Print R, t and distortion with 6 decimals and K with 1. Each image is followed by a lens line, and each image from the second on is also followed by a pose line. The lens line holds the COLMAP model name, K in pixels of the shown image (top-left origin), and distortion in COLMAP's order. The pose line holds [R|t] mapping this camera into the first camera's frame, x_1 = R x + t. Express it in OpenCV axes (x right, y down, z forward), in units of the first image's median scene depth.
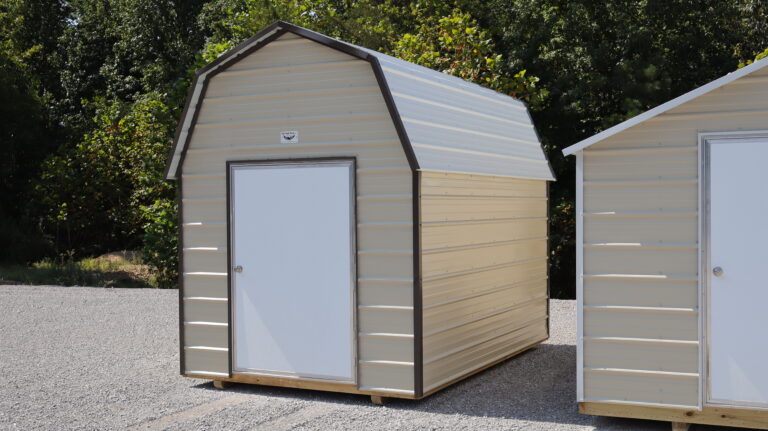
lens RADIAL K [[907.7, 0, 384.0], [0, 907.7, 215.5], [0, 0, 1]] dist [-0.003338, -0.000212]
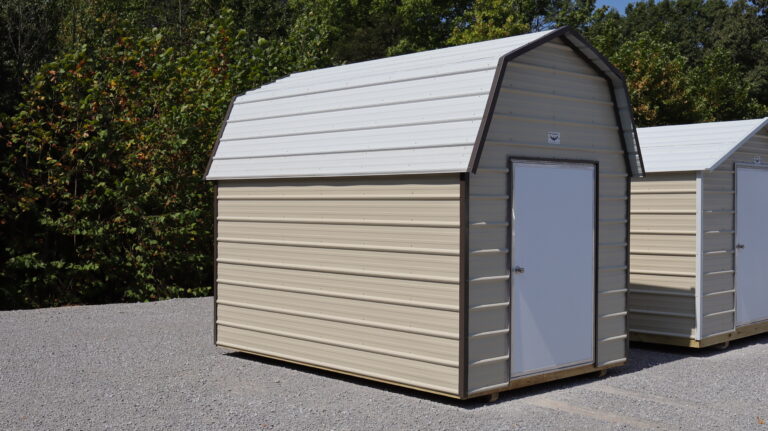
lens RADIAL K [[907.7, 0, 384.0], [0, 907.7, 215.5], [0, 0, 1]] dist [-0.003338, -0.000212]
pose [[0.341943, -0.000562, 0.939721, -1.108686], [0.003339, 0.999994, -0.000617, 0.001860], [-0.939715, 0.003348, 0.341943, 0.806571]]
